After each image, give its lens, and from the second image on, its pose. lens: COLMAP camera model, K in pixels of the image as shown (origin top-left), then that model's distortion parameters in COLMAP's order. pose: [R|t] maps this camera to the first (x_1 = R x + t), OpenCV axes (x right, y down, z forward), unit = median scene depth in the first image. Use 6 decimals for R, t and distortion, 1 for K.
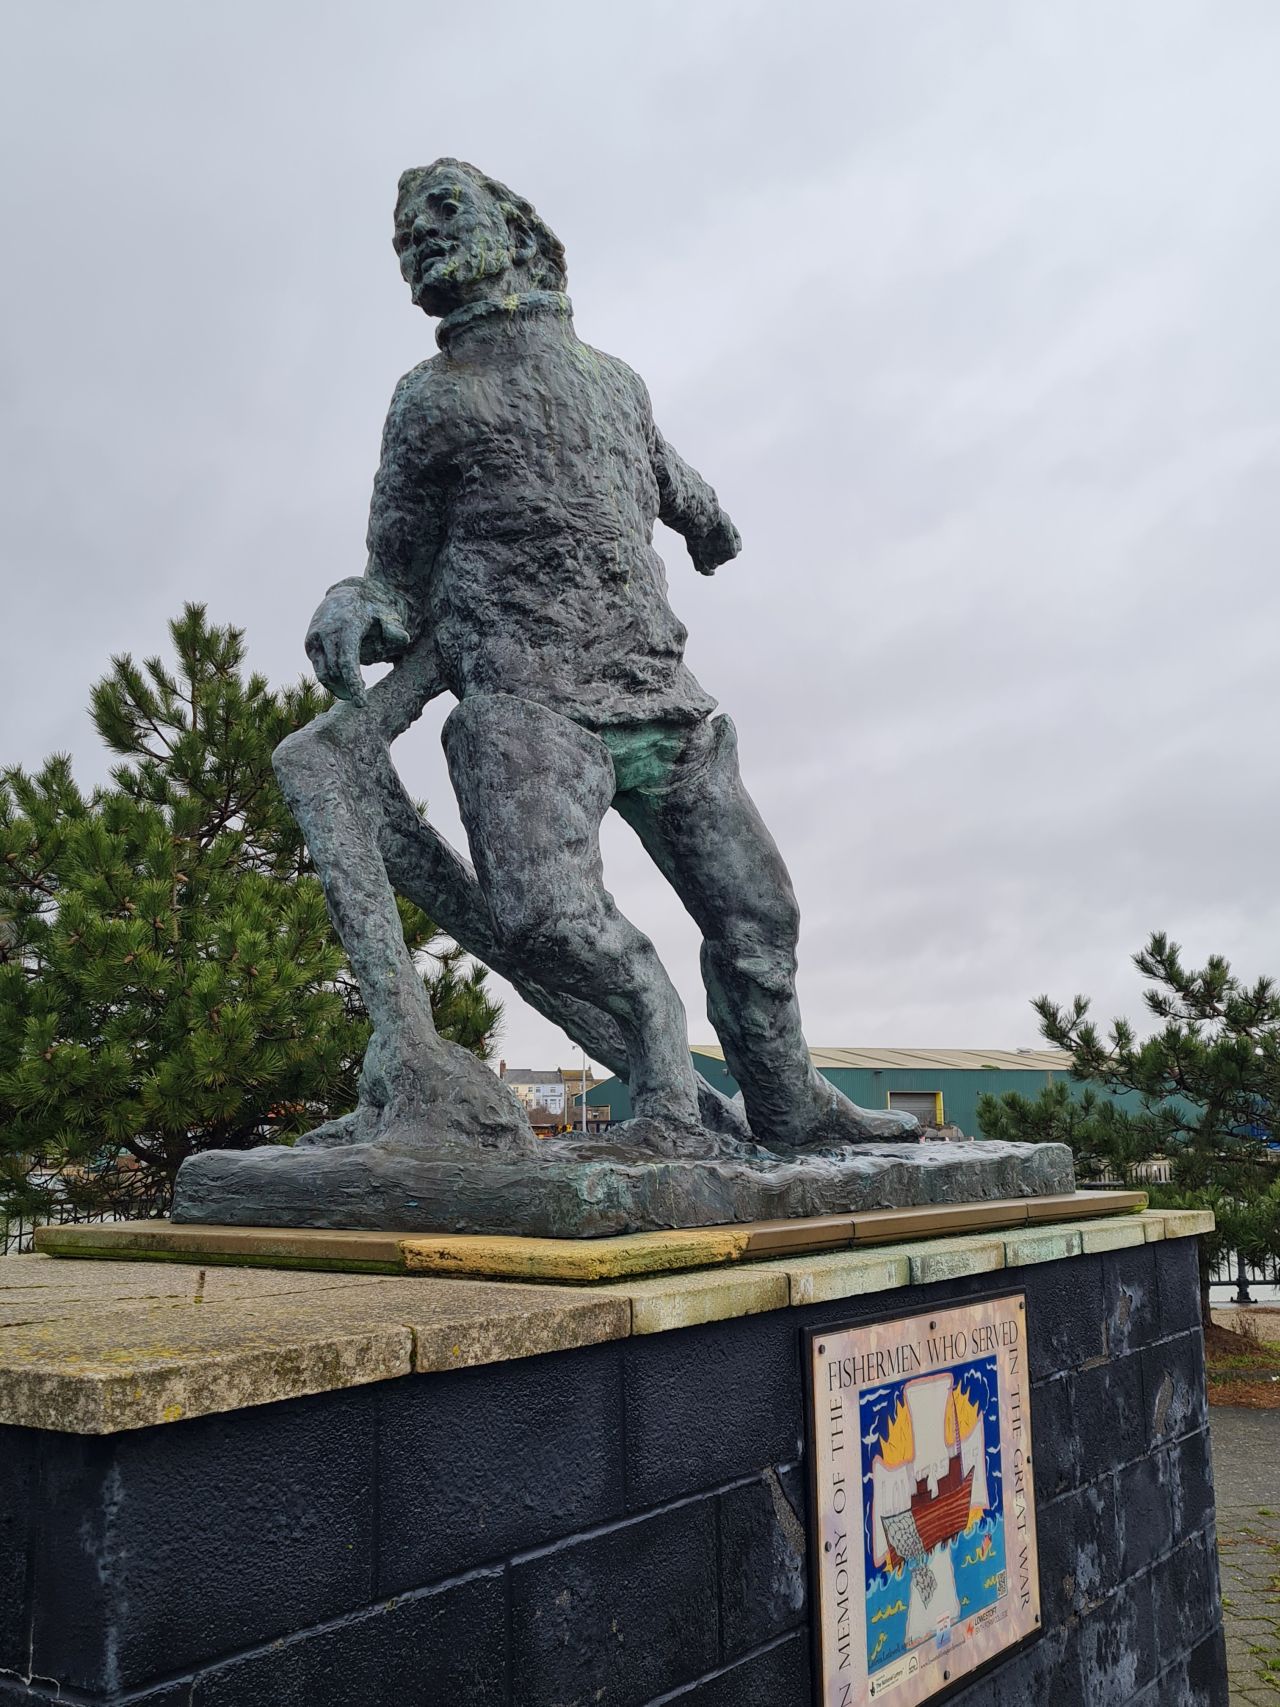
lens RADIAL K [[1624.6, 0, 638.5], [0, 1624.6, 822.6], [0, 0, 1]] dist [0.032993, -0.016350]
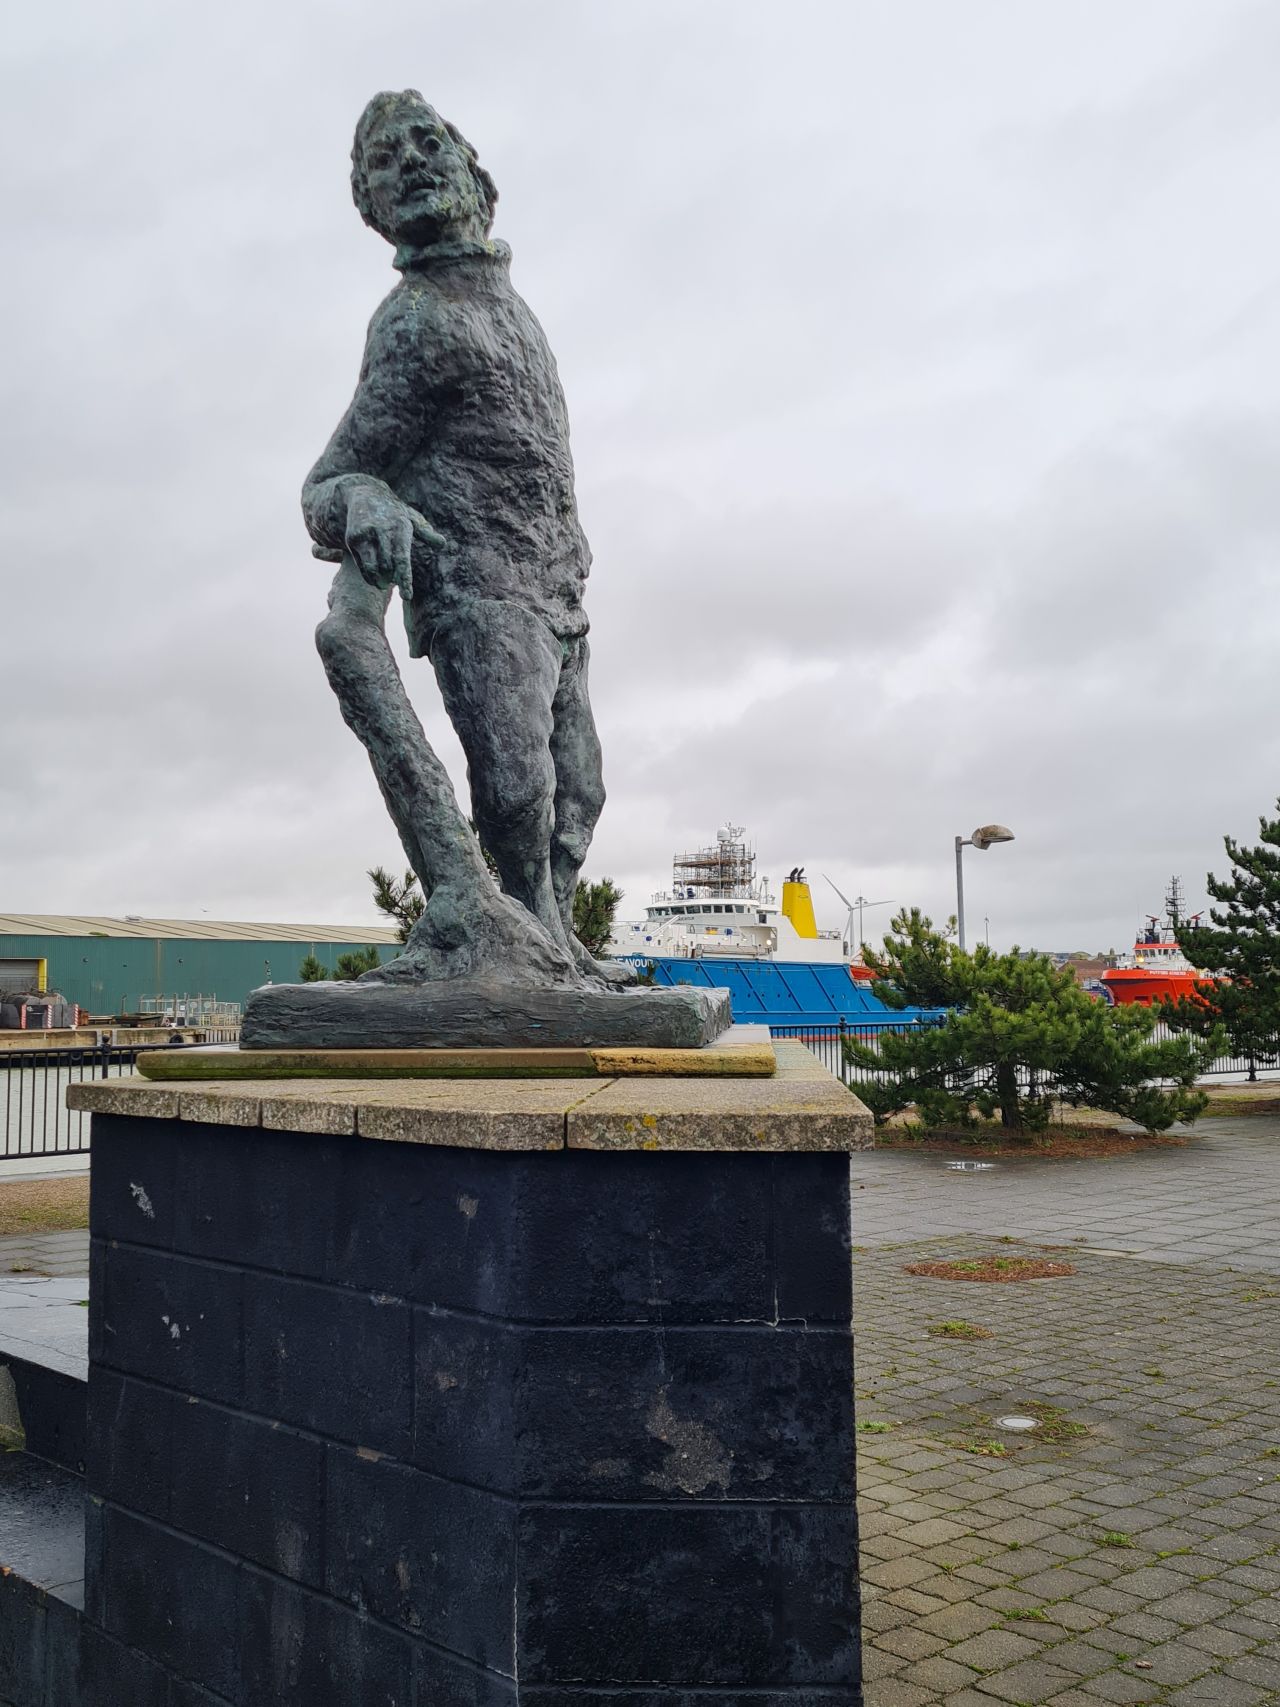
lens RADIAL K [[1624.6, 0, 638.5], [0, 1624.6, 822.6], [0, 0, 1]] dist [0.032993, -0.016350]
pose [[0.860193, 0.054599, 0.507037, -0.557057], [-0.094664, 0.994068, 0.053556, 0.006911], [-0.501105, -0.094067, 0.860259, -0.063700]]
